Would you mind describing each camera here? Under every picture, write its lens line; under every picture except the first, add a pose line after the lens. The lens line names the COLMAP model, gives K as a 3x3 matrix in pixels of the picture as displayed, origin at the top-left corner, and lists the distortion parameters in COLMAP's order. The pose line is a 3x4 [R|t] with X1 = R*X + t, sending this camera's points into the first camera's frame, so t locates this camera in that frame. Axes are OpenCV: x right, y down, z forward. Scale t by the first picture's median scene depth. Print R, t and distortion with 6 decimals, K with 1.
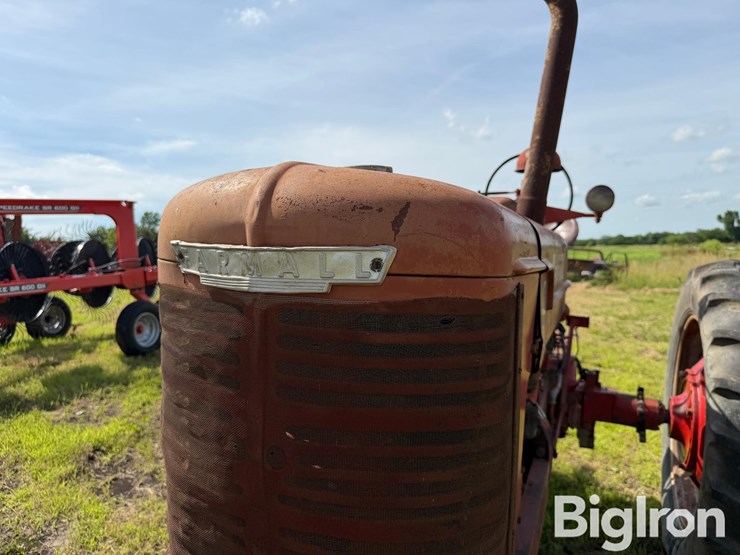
lens RADIAL K [[528.6, 0, 375.5], [0, 528.6, 277.5], [0, 0, 1]] dist [0.008087, -0.012474]
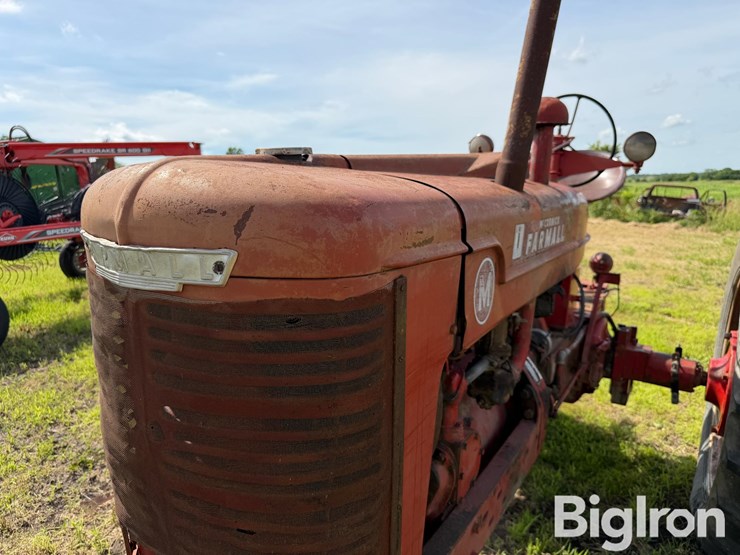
lens RADIAL K [[528.6, 0, 375.5], [0, 528.6, 277.5], [0, 0, 1]] dist [0.008087, -0.012474]
pose [[0.989295, 0.025806, -0.143626, 0.106229], [-0.008203, 0.992517, 0.121827, -0.031098], [0.145695, -0.119345, 0.982105, 0.002081]]
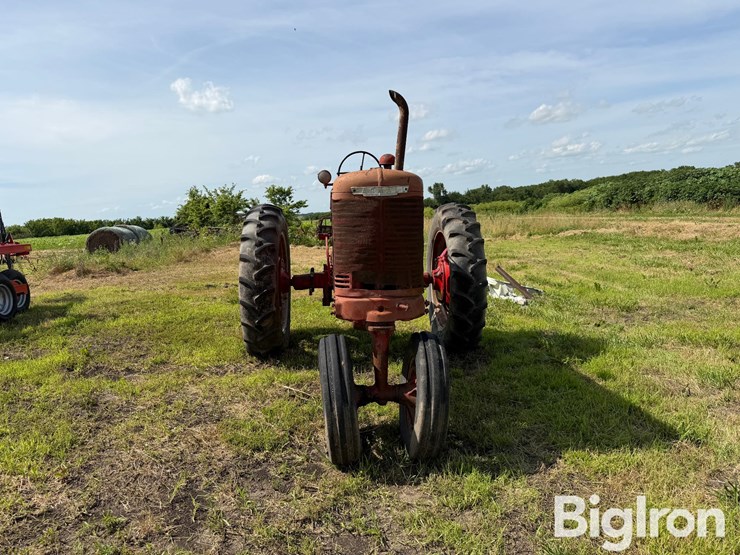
lens RADIAL K [[523.6, 0, 363.6], [0, 523.6, 276.9], [0, 0, 1]] dist [0.072173, -0.109452]
pose [[0.899523, -0.095534, 0.426300, -0.618344], [0.077474, 0.995214, 0.059552, 0.115278], [-0.429949, -0.020541, 0.902620, -0.813730]]
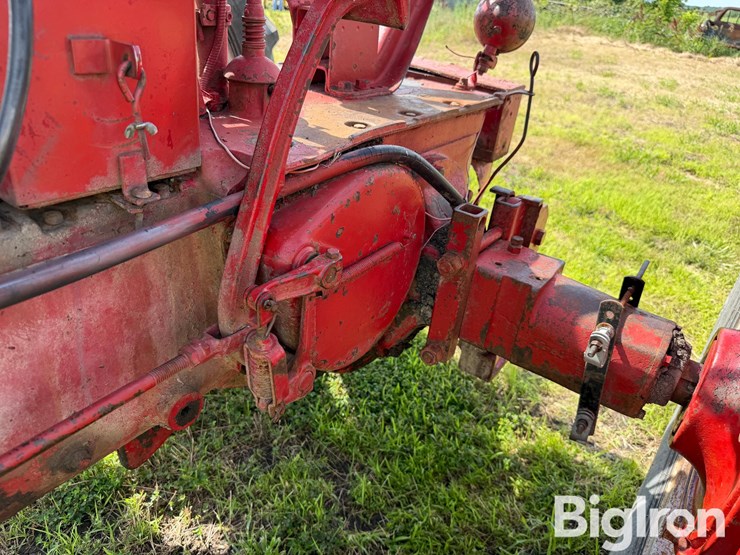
lens RADIAL K [[528.6, 0, 375.5], [0, 528.6, 277.5], [0, 0, 1]] dist [0.008087, -0.012474]
pose [[0.975826, 0.156049, -0.153011, 0.445777], [-0.077433, 0.901571, 0.425646, 0.097163], [0.204371, -0.403508, 0.891860, 0.771890]]
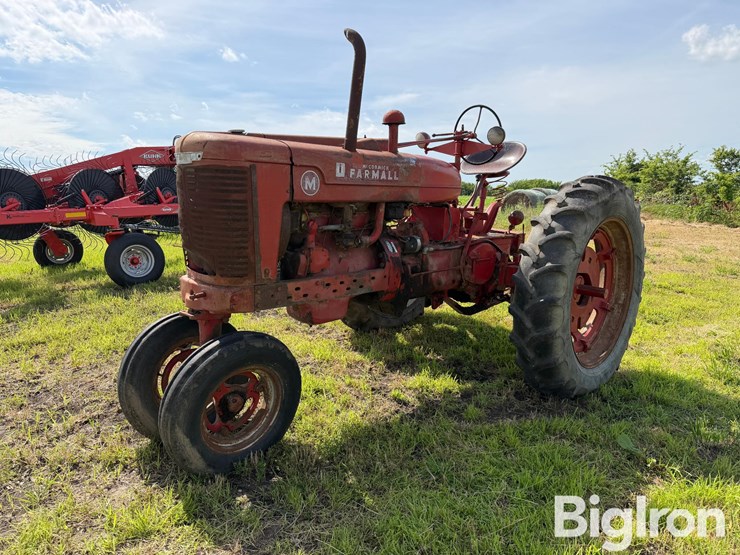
lens RADIAL K [[504.1, 0, 370.0], [0, 504.1, 277.5], [0, 0, 1]] dist [0.108779, -0.140885]
pose [[0.922306, 0.062461, -0.381380, 0.672441], [-0.022324, 0.993816, 0.108776, 0.108377], [0.385815, -0.091811, 0.917996, -0.543921]]
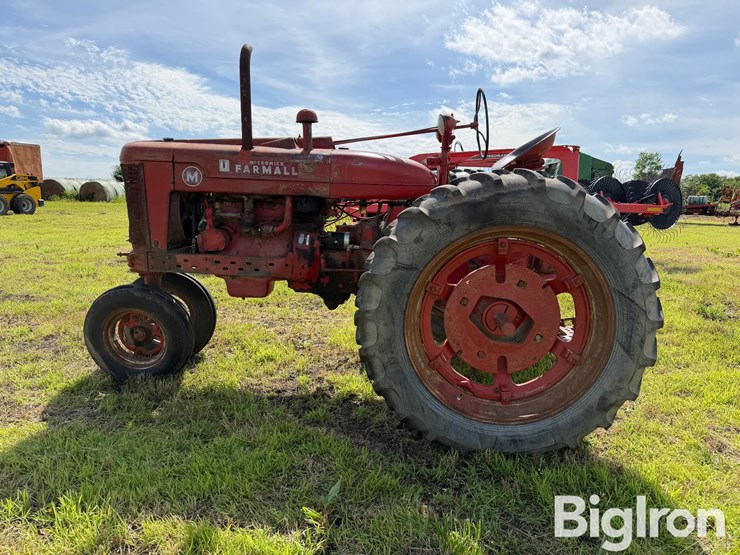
lens RADIAL K [[528.6, 0, 375.5], [0, 528.6, 277.5], [0, 0, 1]] dist [0.008087, -0.012474]
pose [[0.363269, 0.161033, -0.917662, 1.634967], [-0.085023, 0.986570, 0.139467, 0.056321], [0.927797, 0.027358, 0.372082, 0.351293]]
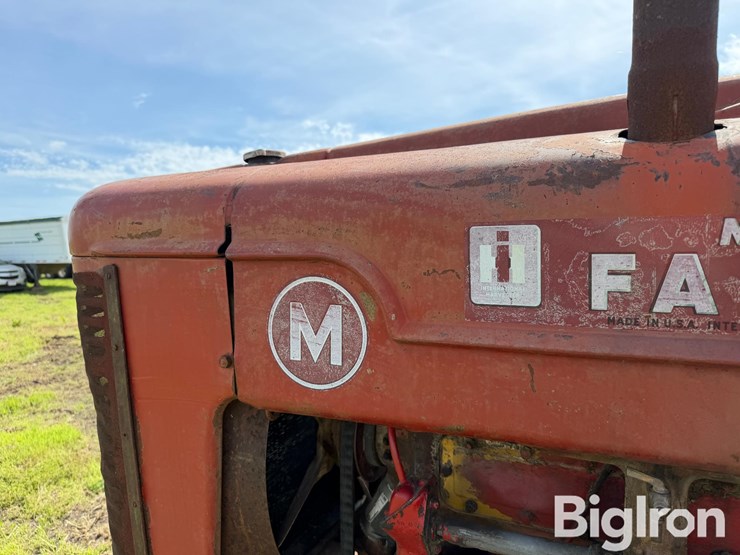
lens RADIAL K [[523.6, 0, 363.6], [0, 523.6, 276.9], [0, 0, 1]] dist [0.072173, -0.109452]
pose [[-0.043788, 0.065433, -0.996896, 0.368502], [-0.029557, 0.997331, 0.066760, -0.013658], [0.998604, 0.032389, -0.041737, 0.446216]]
